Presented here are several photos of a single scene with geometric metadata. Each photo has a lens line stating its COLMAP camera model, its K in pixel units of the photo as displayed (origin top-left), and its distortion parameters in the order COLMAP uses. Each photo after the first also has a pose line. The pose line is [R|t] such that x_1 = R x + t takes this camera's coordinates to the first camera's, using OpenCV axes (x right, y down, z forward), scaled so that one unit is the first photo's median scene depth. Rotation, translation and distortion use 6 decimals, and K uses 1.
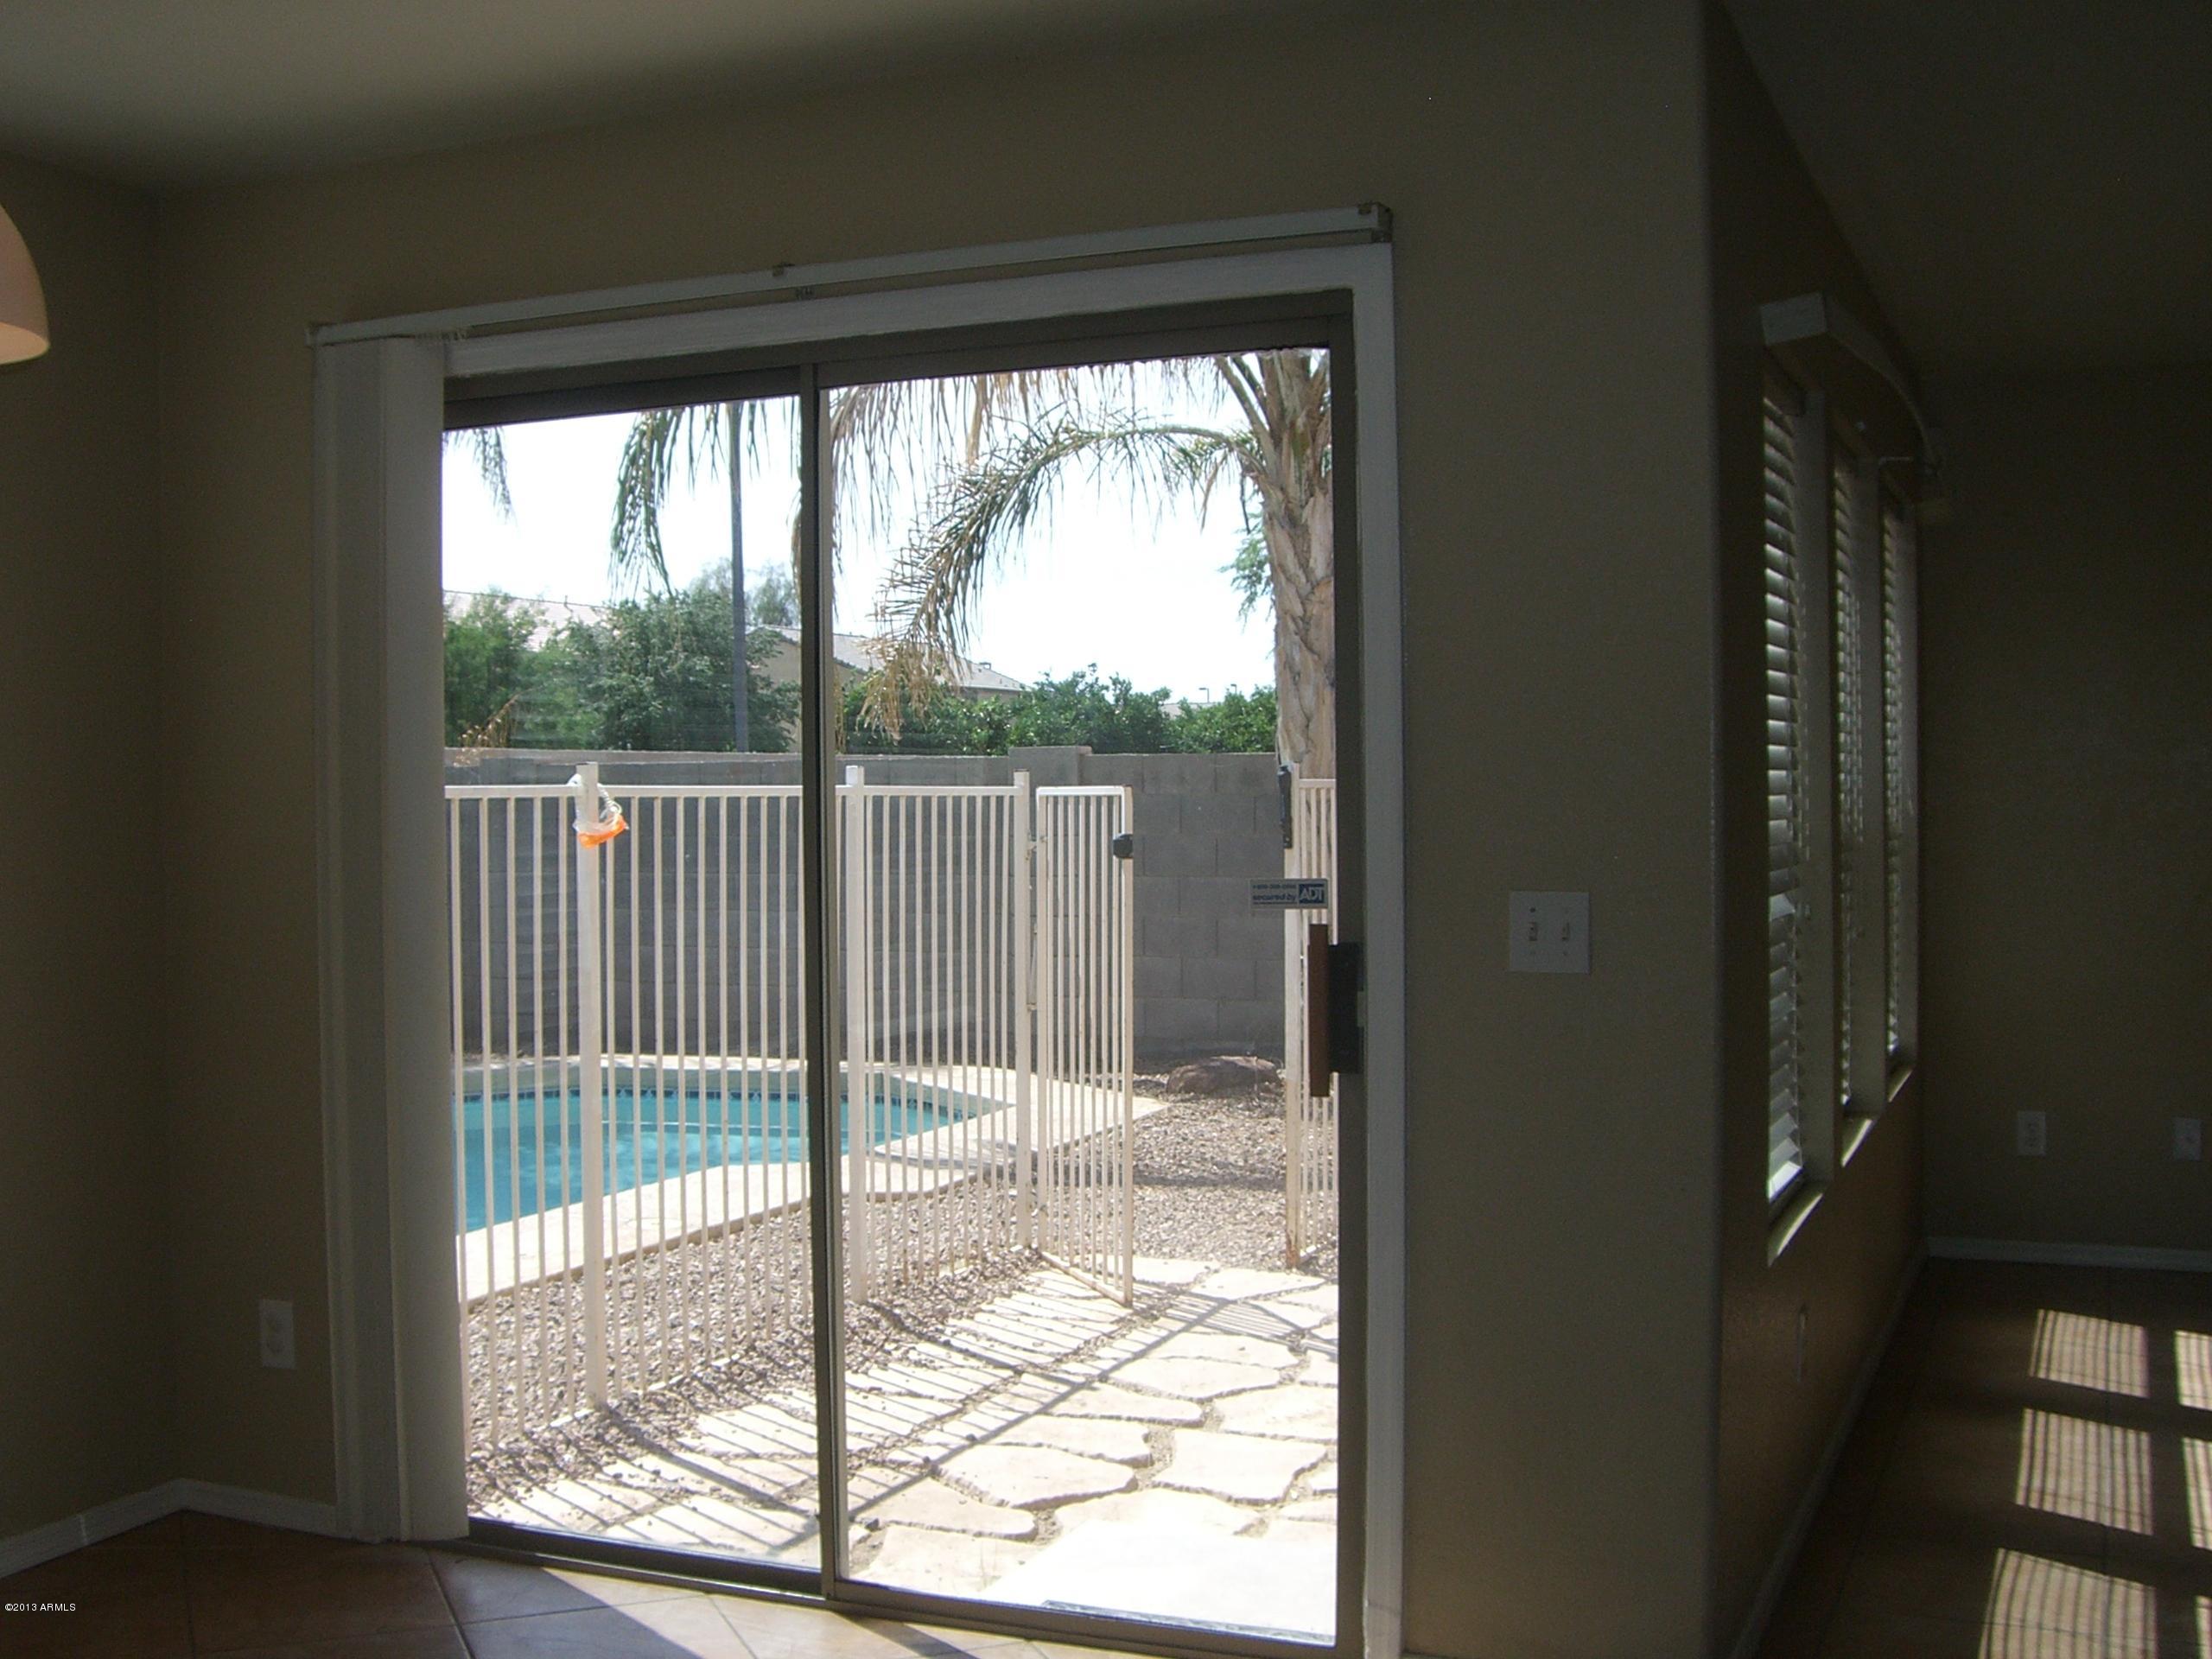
lens RADIAL K [[2472.7, 0, 1087.0], [0, 2472.7, 838.4], [0, 0, 1]] dist [-0.169613, 0.000000]
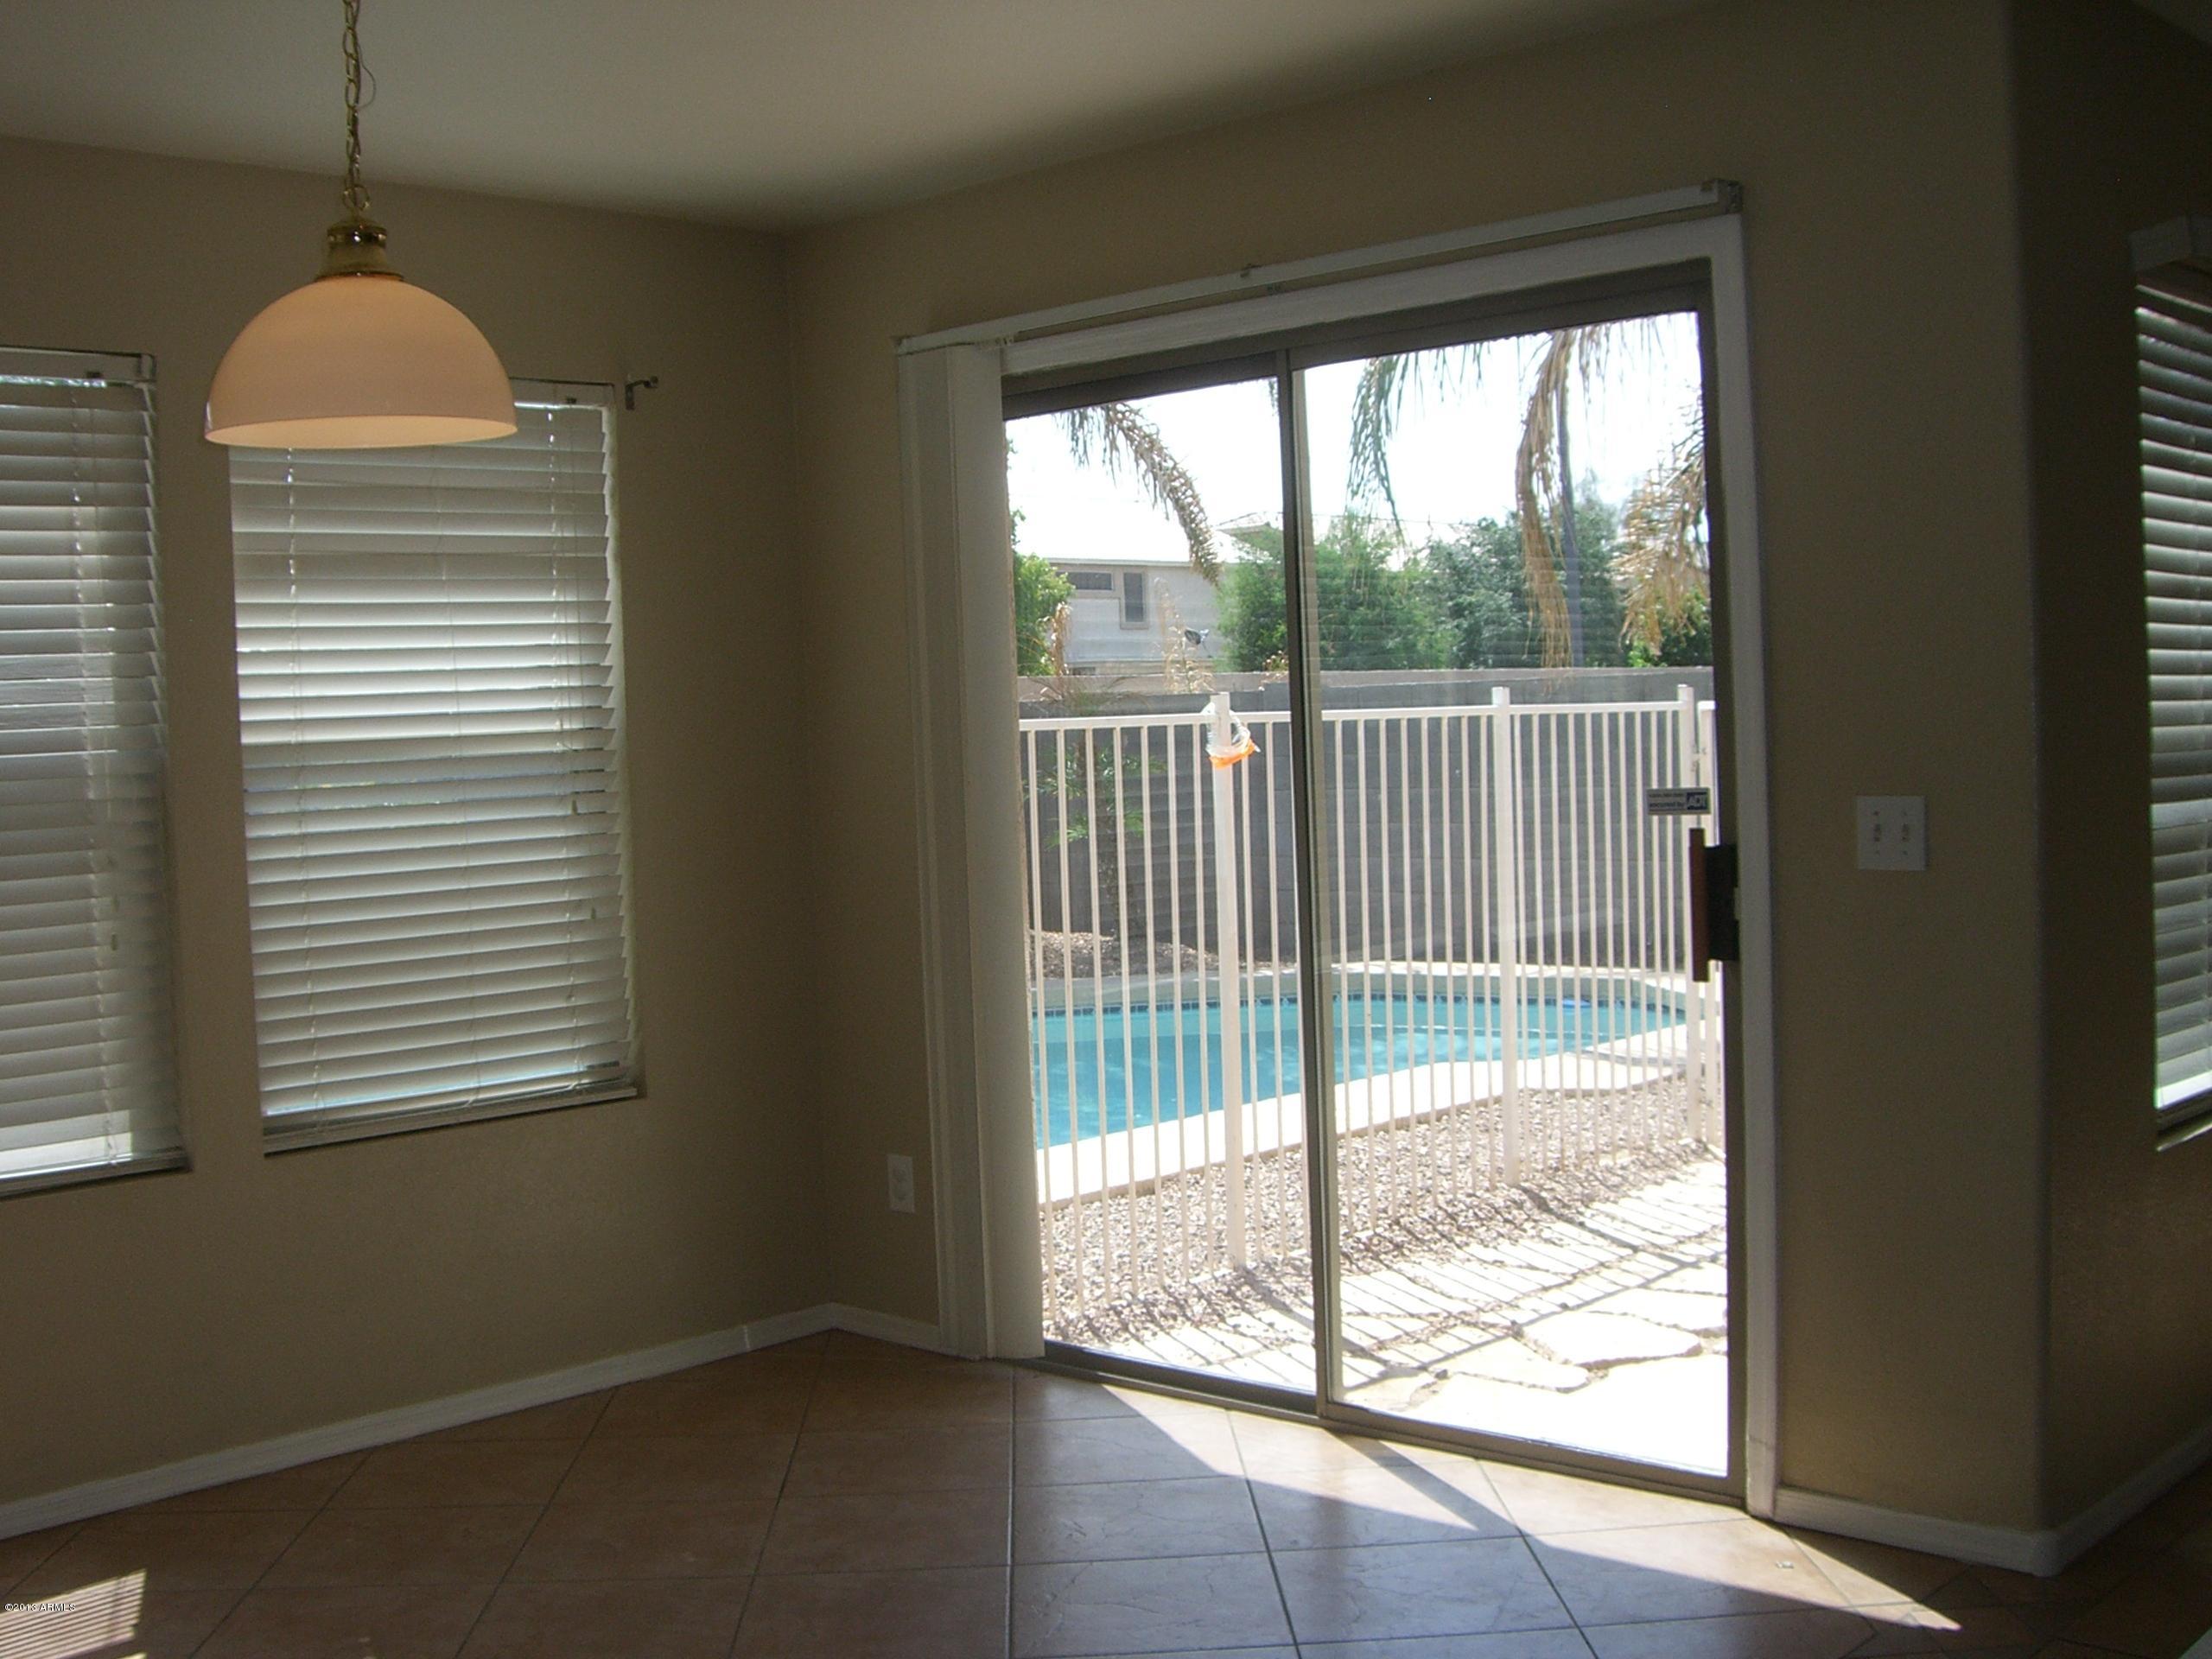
lens RADIAL K [[2472.7, 0, 1126.7], [0, 2472.7, 817.6], [0, 0, 1]] dist [-0.169613, 0.000000]
pose [[0.943472, -0.013484, -0.331178, 0.134563], [0.022285, 0.999492, 0.022792, -0.000647], [0.330702, -0.028884, 0.943293, -0.083040]]
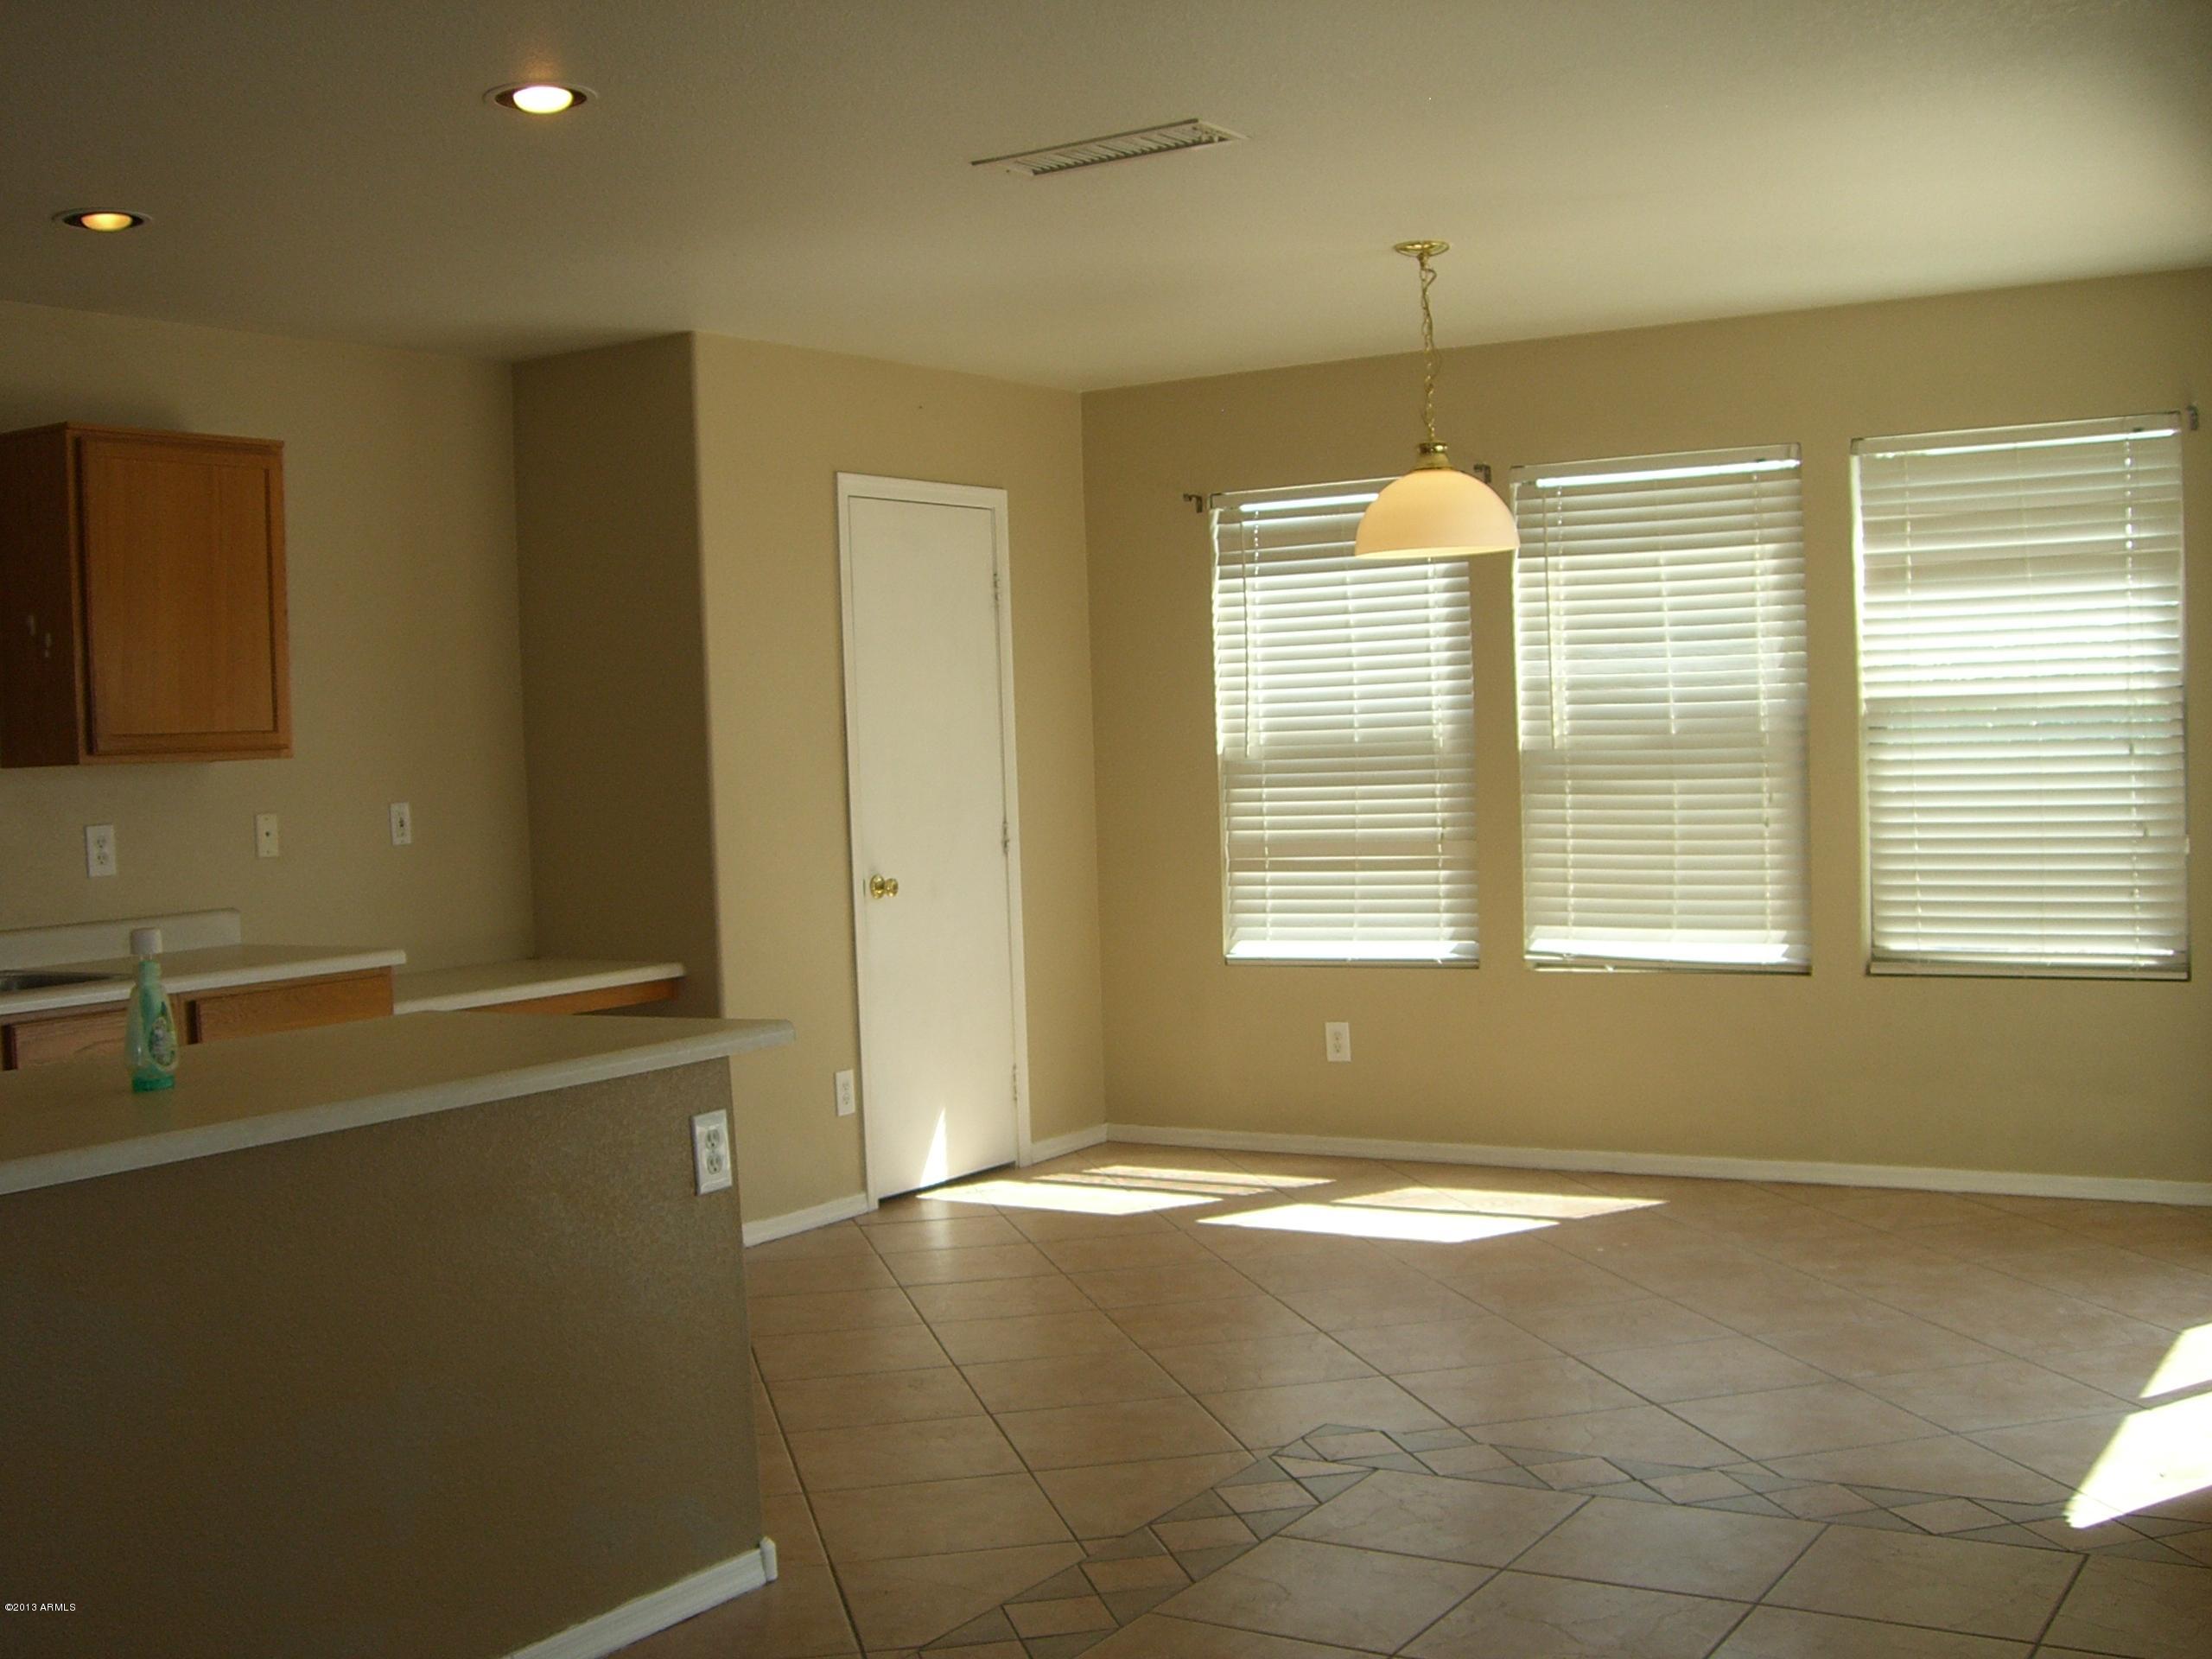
lens RADIAL K [[2472.7, 0, 1102.1], [0, 2472.7, 850.3], [0, 0, 1]] dist [-0.169613, 0.000000]
pose [[-0.160946, 0.060830, -0.985087, 0.912332], [0.014649, 0.998136, 0.059242, -0.015553], [0.986854, -0.004896, -0.161537, 0.445766]]
